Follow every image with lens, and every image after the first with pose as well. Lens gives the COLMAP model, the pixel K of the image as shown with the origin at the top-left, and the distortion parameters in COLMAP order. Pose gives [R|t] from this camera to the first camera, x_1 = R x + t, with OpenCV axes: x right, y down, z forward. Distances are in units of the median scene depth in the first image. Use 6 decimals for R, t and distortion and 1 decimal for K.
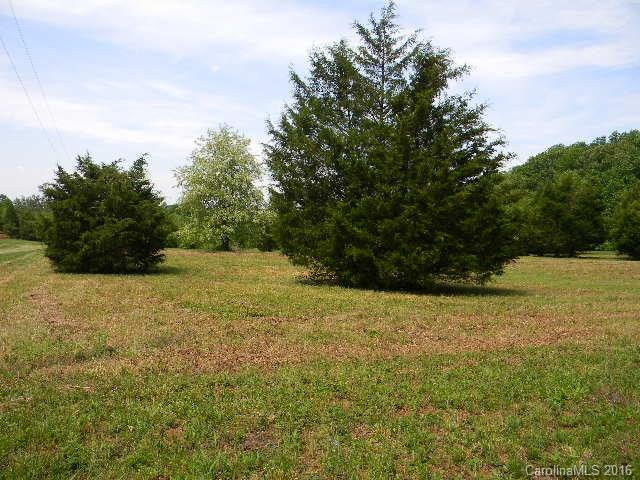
lens RADIAL K [[519.5, 0, 322.8], [0, 519.5, 227.6], [0, 0, 1]] dist [0.035300, -0.001303]
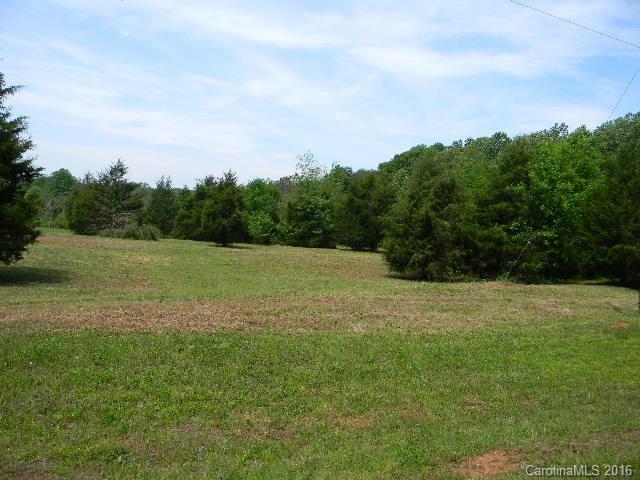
lens RADIAL K [[517.2, 0, 325.9], [0, 517.2, 250.6], [0, 0, 1]] dist [0.036346, -0.003496]
pose [[0.986084, 0.047691, 0.159259, 0.103266], [-0.058855, 0.996074, 0.066132, -0.004335], [-0.155480, -0.074585, 0.985019, -0.009152]]
